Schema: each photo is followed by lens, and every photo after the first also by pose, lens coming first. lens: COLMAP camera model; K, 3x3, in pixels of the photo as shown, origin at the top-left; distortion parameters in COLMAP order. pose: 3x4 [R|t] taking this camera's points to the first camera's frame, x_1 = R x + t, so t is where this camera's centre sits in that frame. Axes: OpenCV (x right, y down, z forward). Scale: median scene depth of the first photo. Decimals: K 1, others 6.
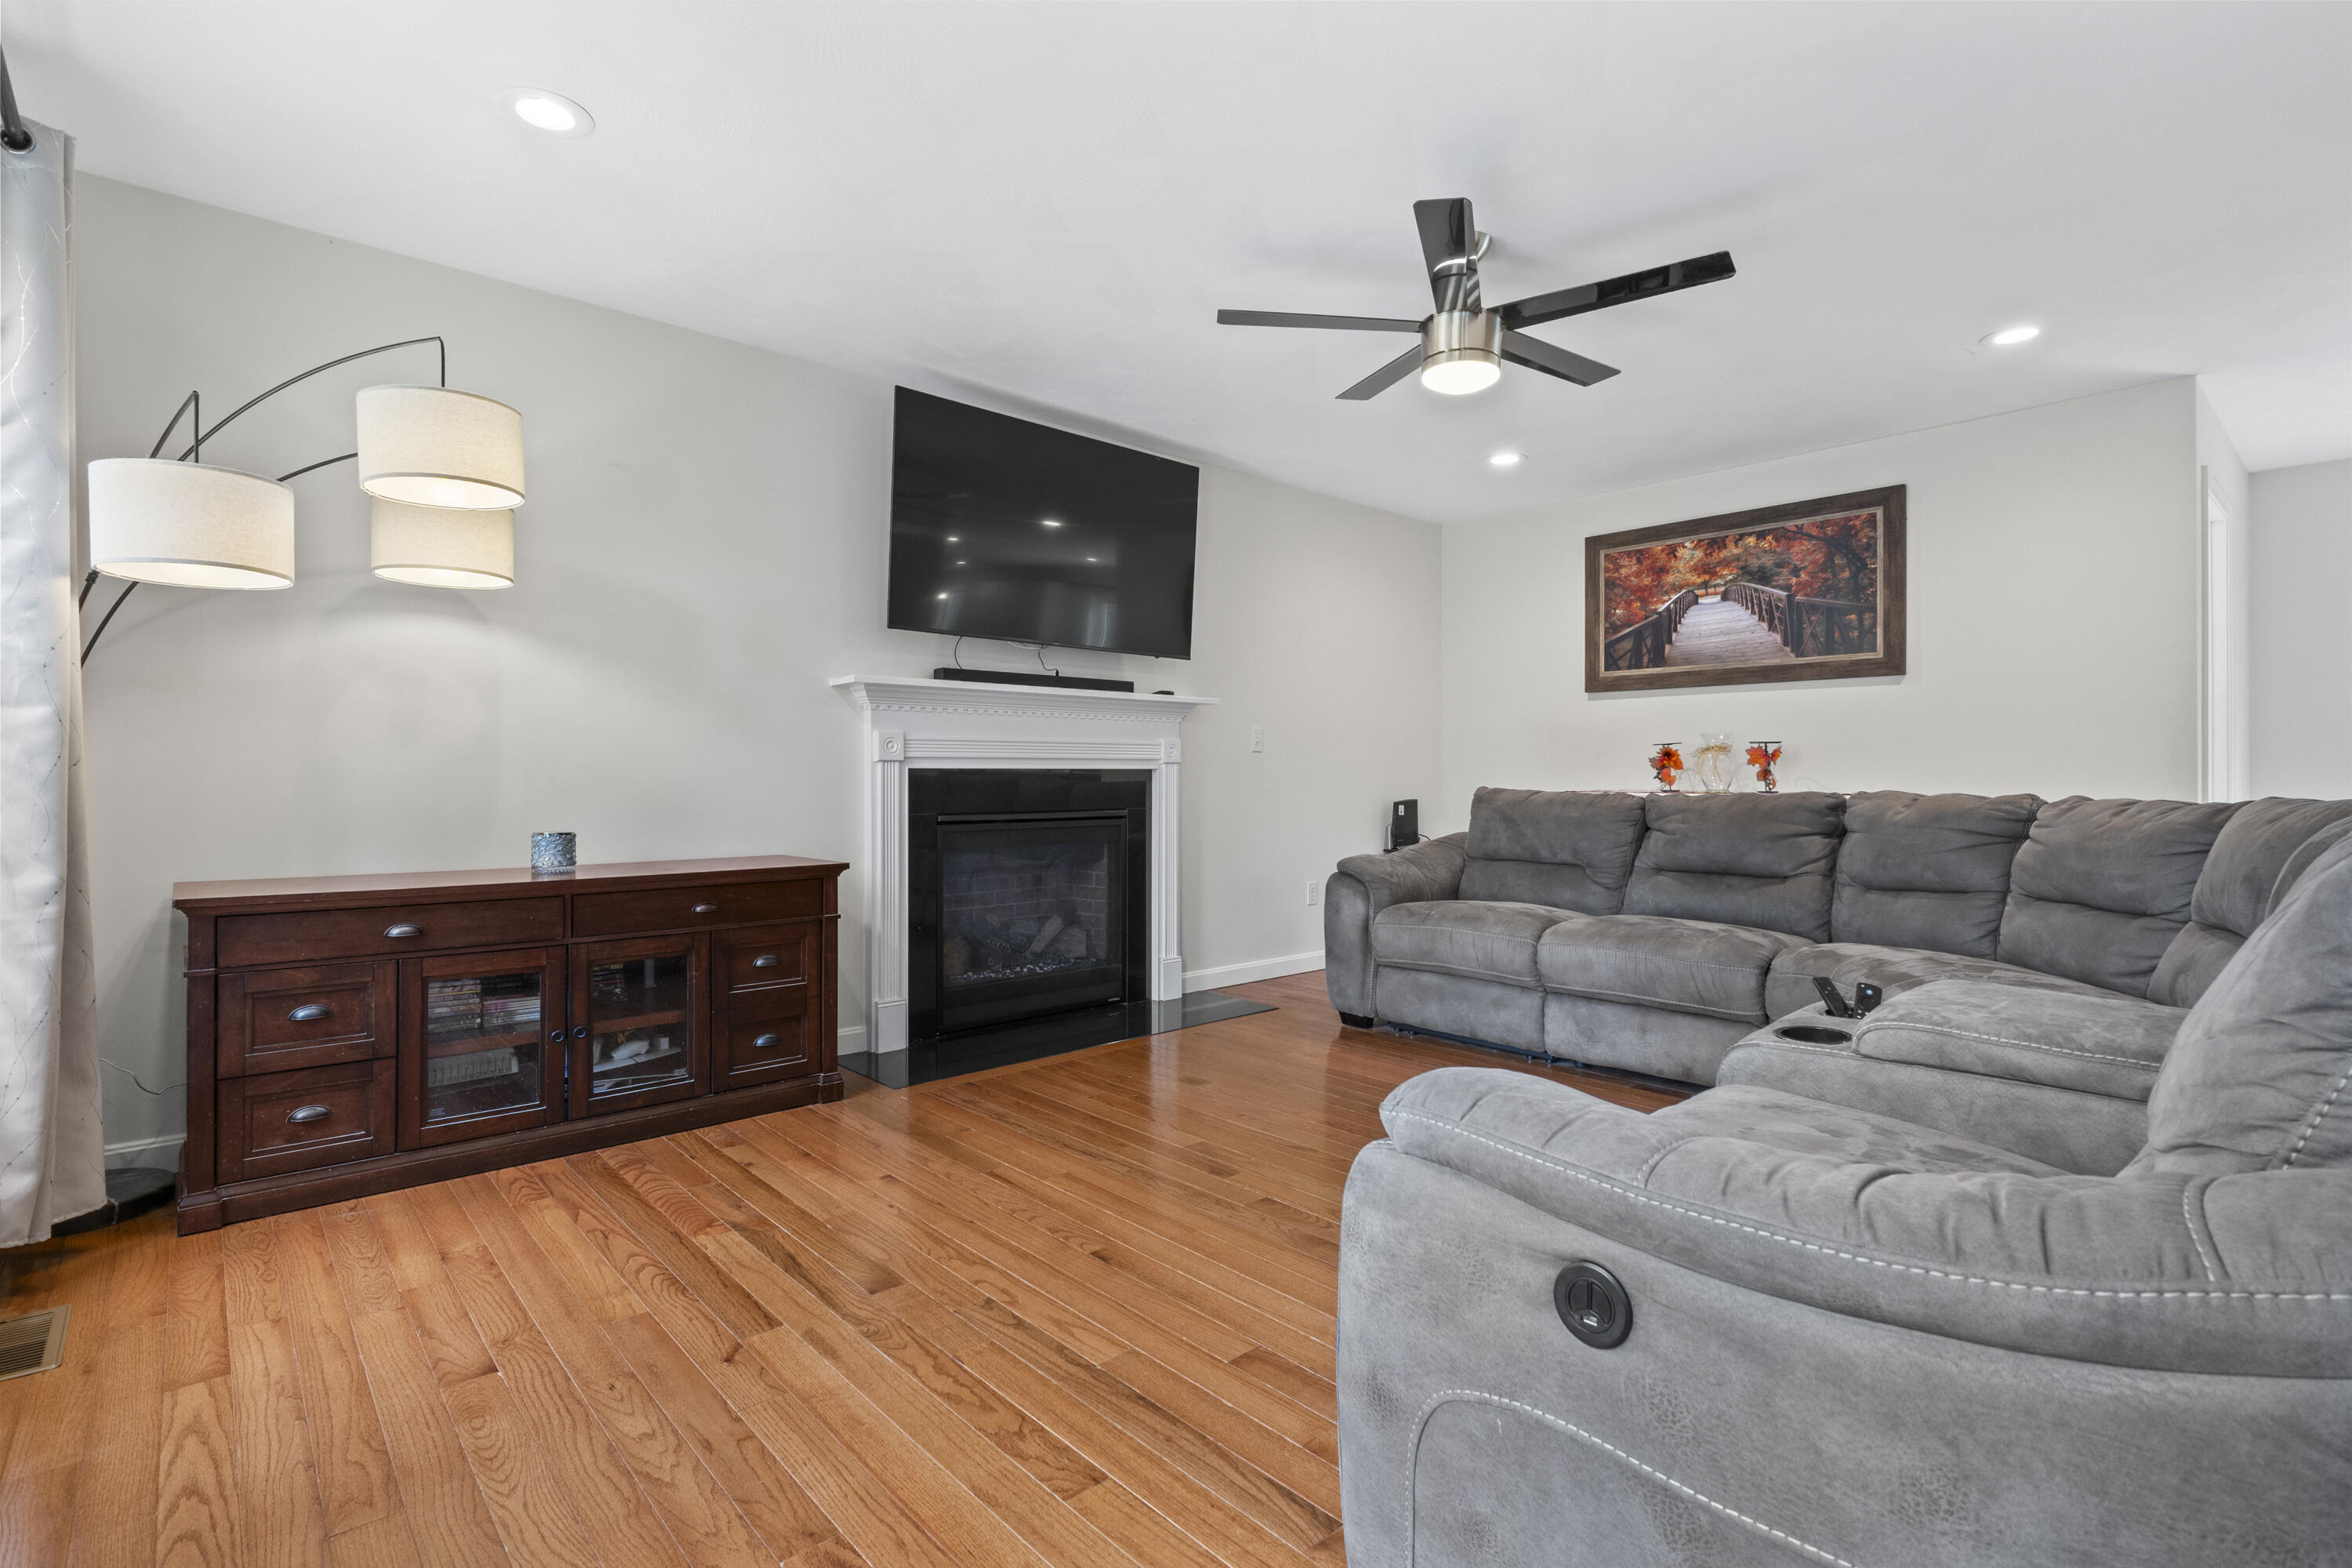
lens RADIAL K [[1092.2, 0, 1179.8], [0, 1092.2, 776.0], [0, 0, 1]] dist [-0.000951, -0.000059]
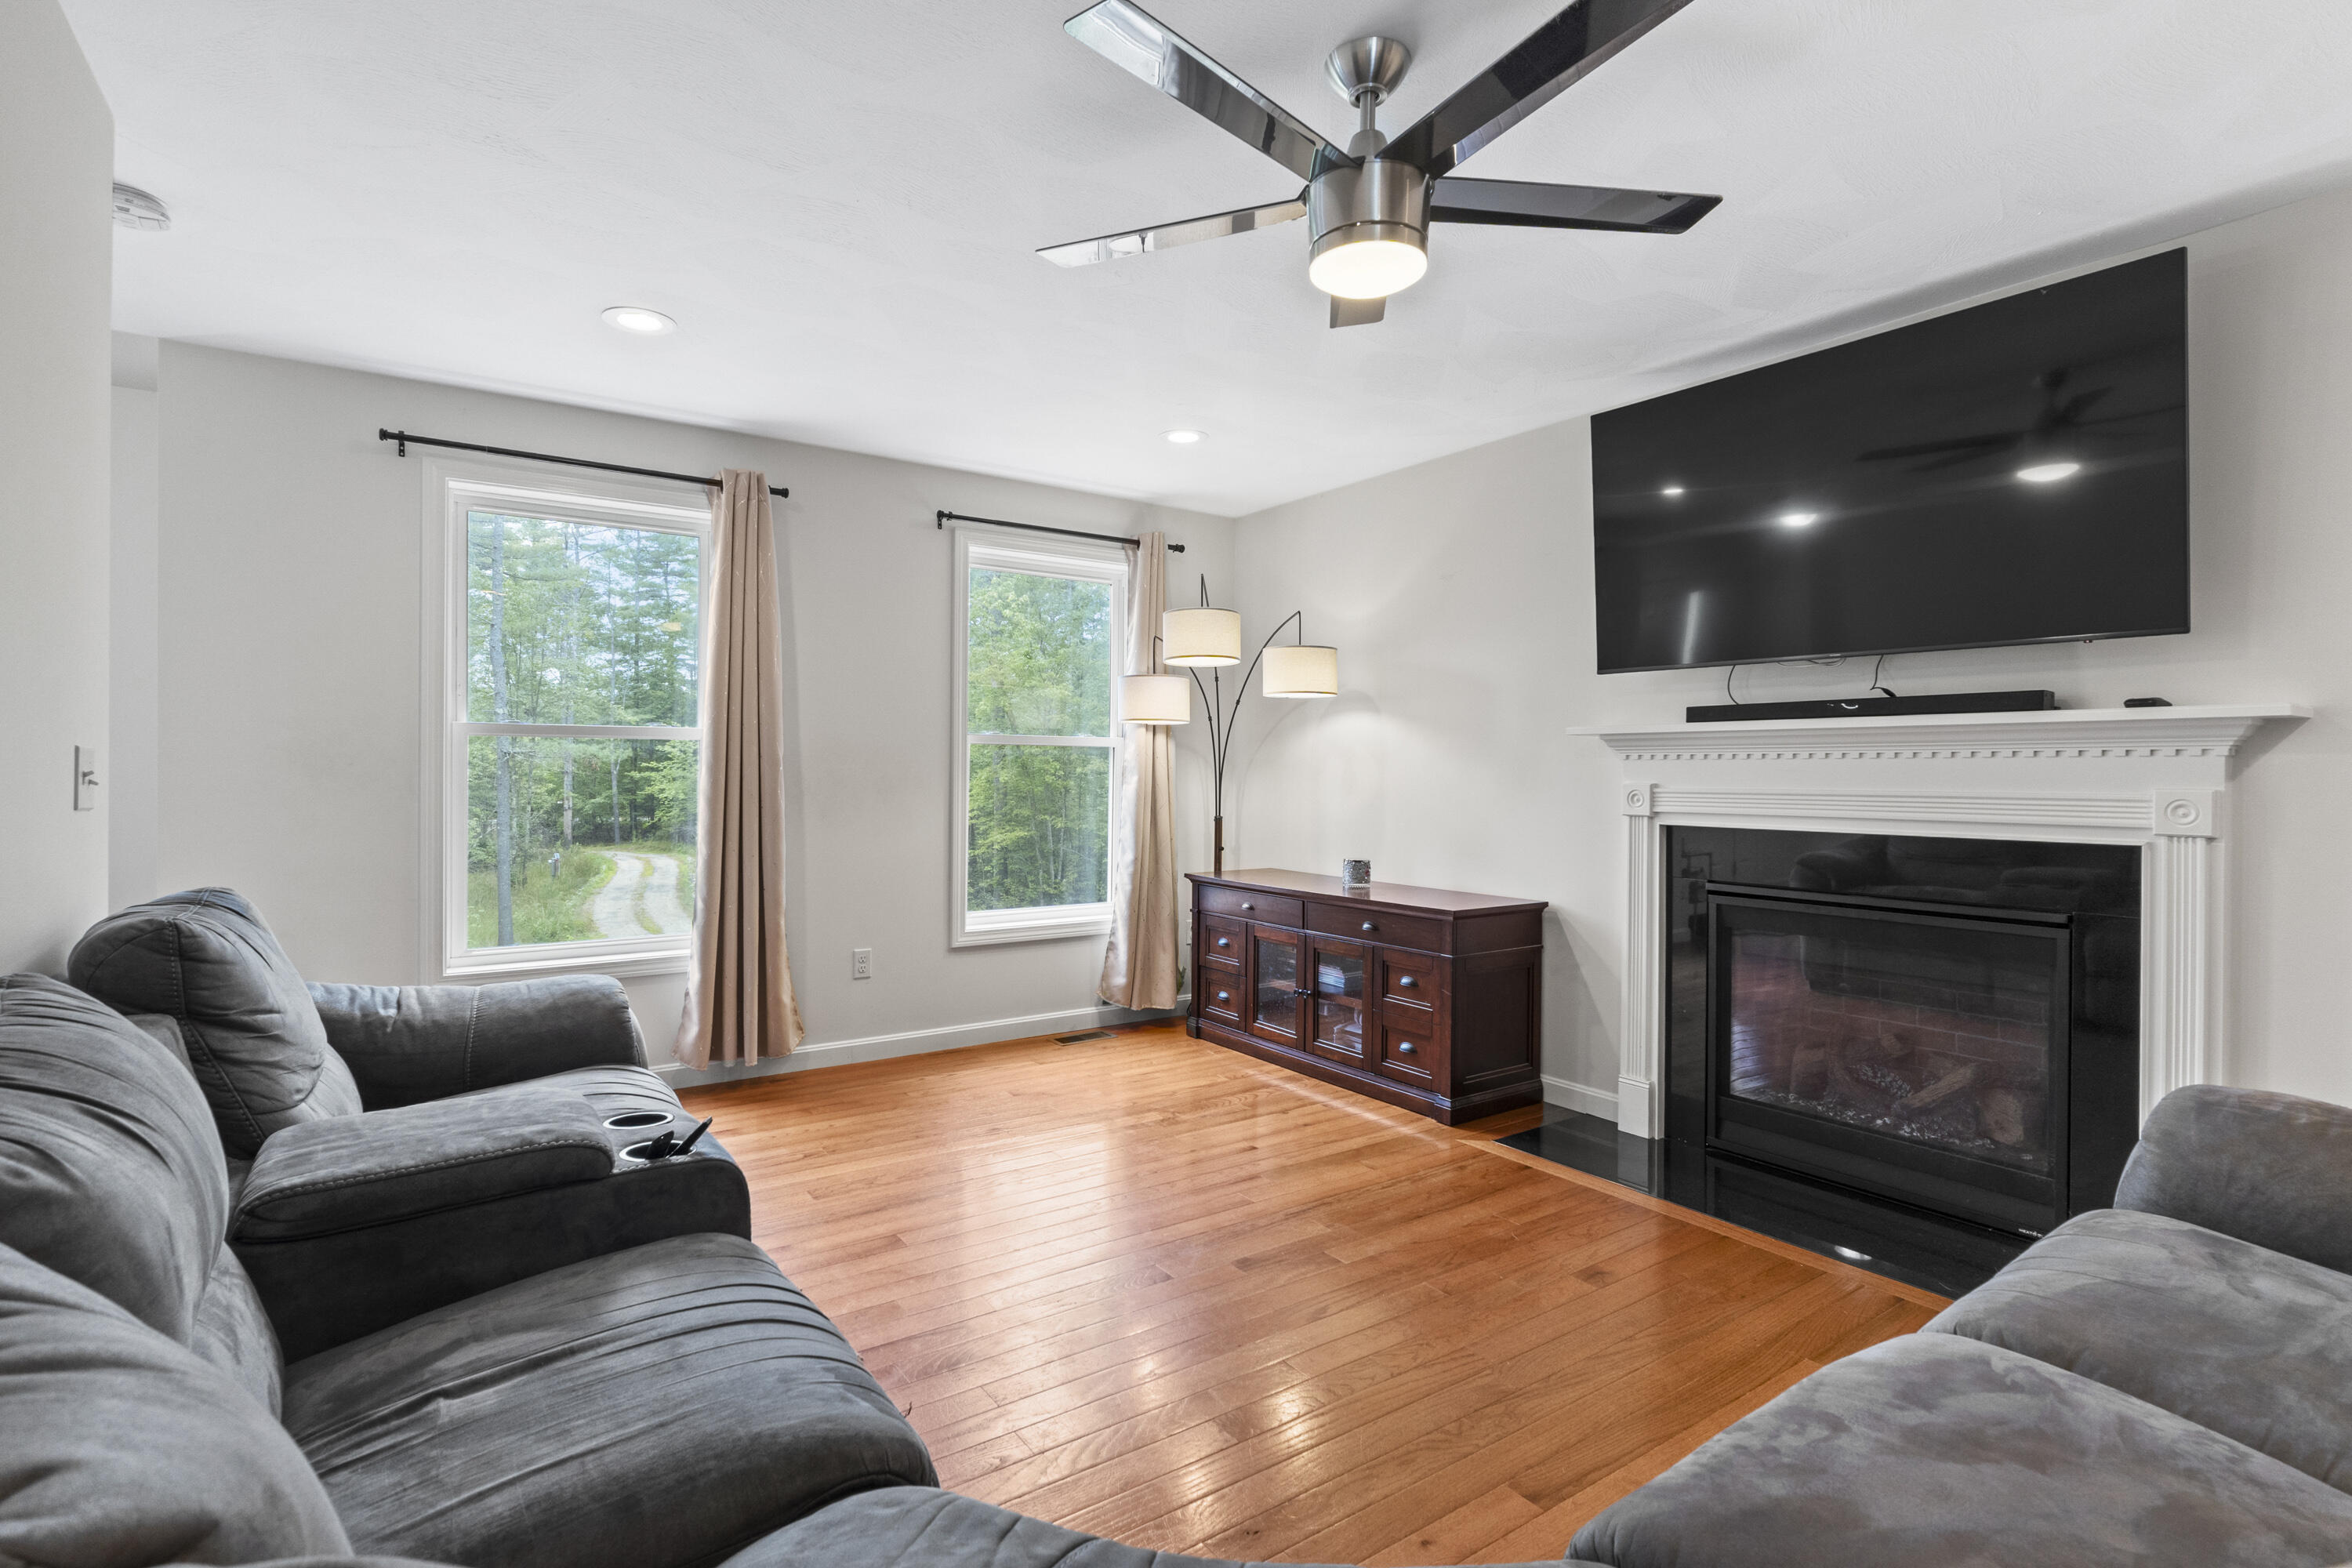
lens RADIAL K [[1092.2, 0, 1137.1], [0, 1092.2, 784.5], [0, 0, 1]] dist [-0.000951, -0.000059]
pose [[-0.141672, 0.013452, -0.989822, 0.718501], [-0.002802, 0.999898, 0.013990, -0.053692], [0.989910, 0.004755, -0.141620, 0.743007]]
